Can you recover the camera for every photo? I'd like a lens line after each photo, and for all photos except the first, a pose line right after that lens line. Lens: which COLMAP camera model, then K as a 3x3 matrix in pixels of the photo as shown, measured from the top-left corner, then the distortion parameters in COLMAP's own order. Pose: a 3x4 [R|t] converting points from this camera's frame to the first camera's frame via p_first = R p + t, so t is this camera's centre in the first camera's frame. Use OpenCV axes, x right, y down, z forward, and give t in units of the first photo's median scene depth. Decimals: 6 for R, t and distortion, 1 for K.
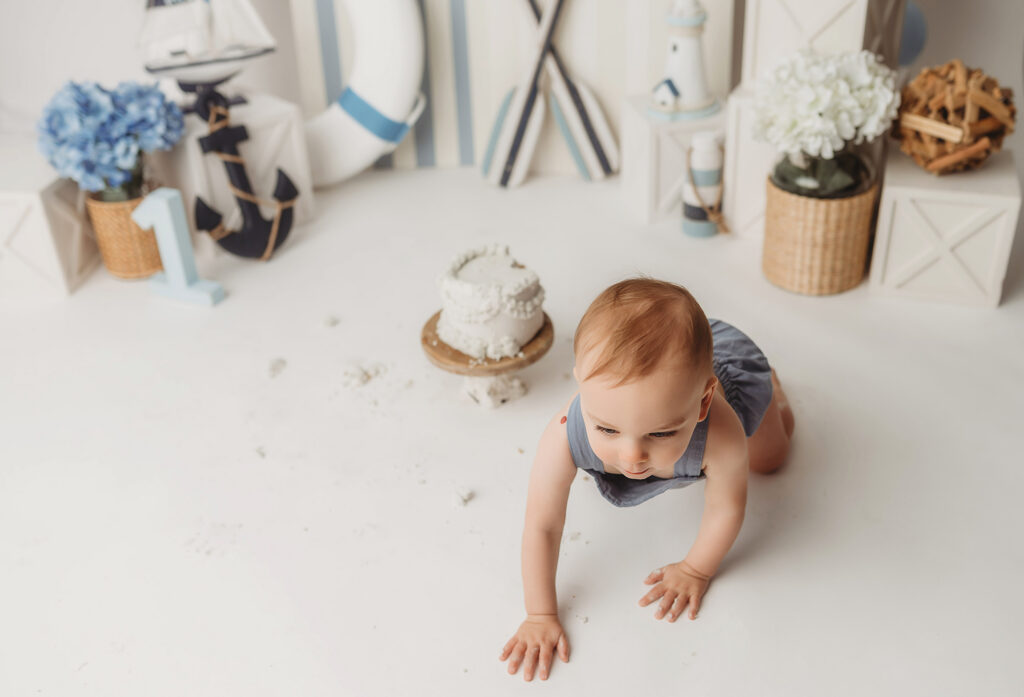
lens RADIAL K [[1085.2, 0, 561.0], [0, 1085.2, 362.3], [0, 0, 1]] dist [-0.008518, -0.002813]
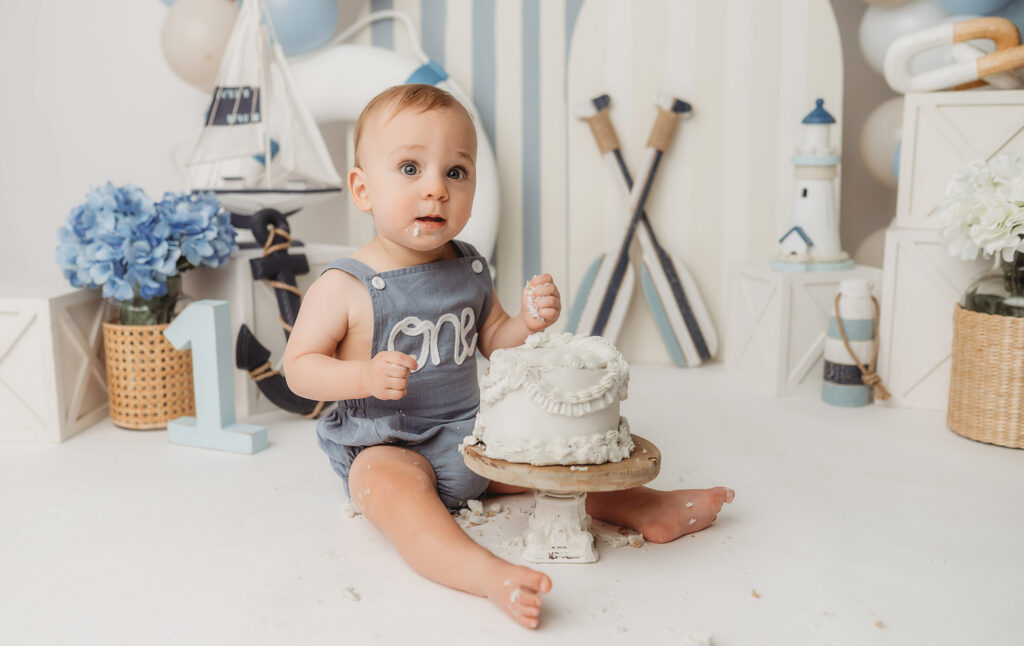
lens RADIAL K [[1037.2, 0, 497.4], [0, 1037.2, 354.1], [0, 0, 1]] dist [-0.029722, 0.030732]
pose [[0.999700, 0.019867, 0.014350, -0.158655], [-0.013535, 0.935702, -0.352532, 0.133796], [-0.020431, 0.352232, 0.935690, 0.289372]]
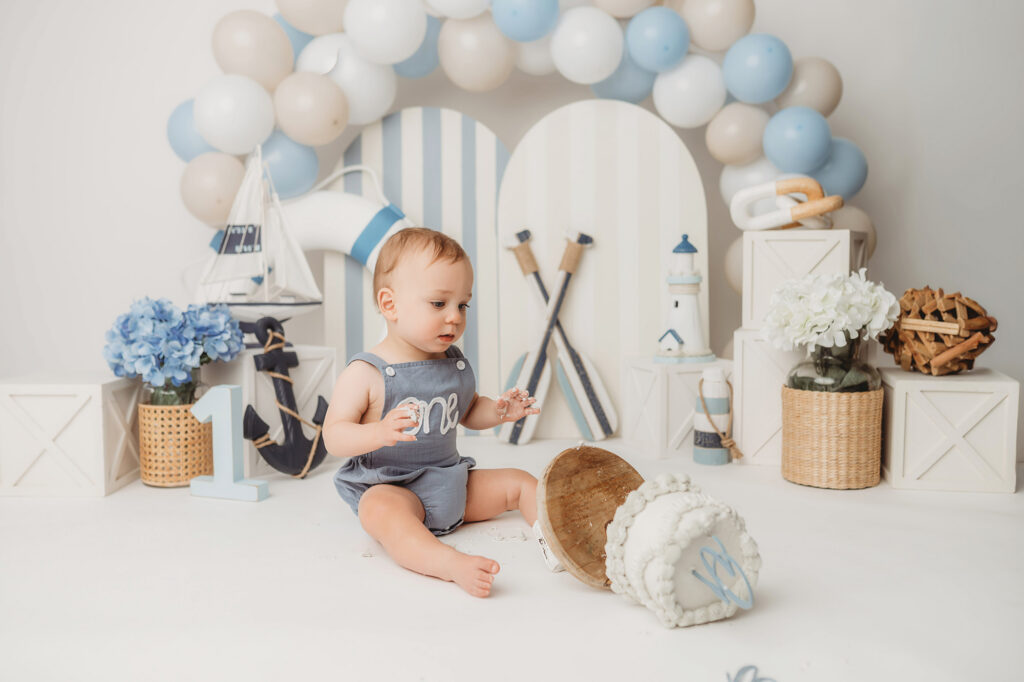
lens RADIAL K [[993.5, 0, 515.0], [0, 993.5, 343.3], [0, 0, 1]] dist [-0.024616, 0.022991]
pose [[0.996306, 0.016337, 0.084302, -0.161868], [0.024532, 0.886670, -0.461751, 0.241505], [-0.082292, 0.462114, 0.882994, 0.108920]]
